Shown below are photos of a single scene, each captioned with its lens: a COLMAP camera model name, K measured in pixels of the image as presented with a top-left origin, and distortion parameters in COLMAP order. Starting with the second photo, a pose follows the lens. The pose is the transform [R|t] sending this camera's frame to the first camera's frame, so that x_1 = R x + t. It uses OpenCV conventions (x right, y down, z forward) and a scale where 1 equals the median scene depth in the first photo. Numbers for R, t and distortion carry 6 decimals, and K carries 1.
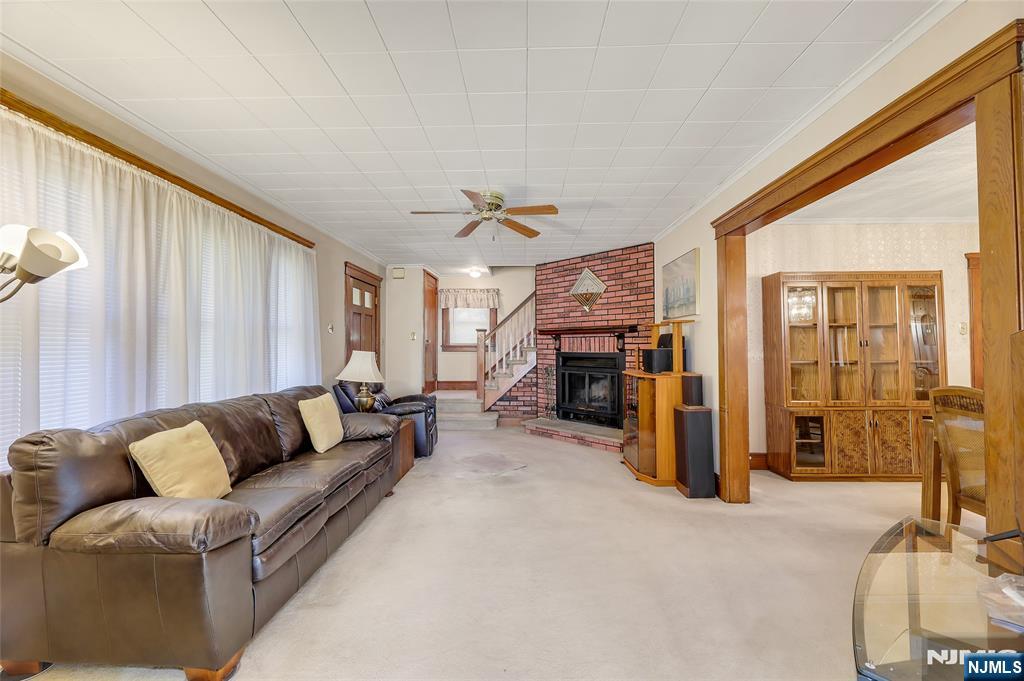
lens RADIAL K [[415.8, 0, 511.8], [0, 415.8, 334.5], [0, 0, 1]] dist [0.000332, 0.000044]
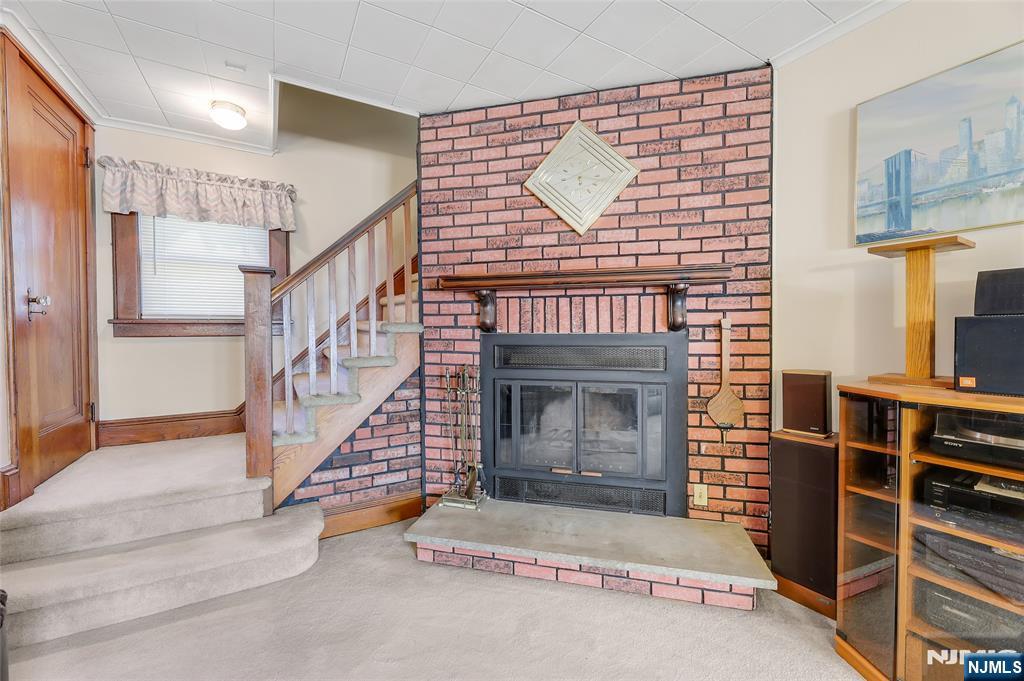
lens RADIAL K [[415.8, 0, 511.8], [0, 415.8, 334.5], [0, 0, 1]] dist [0.000332, 0.000044]
pose [[0.851056, -0.010313, 0.524974, -0.077651], [-0.010838, 0.999249, 0.037201, 0.026167], [-0.524964, -0.037350, 0.850305, 0.617571]]
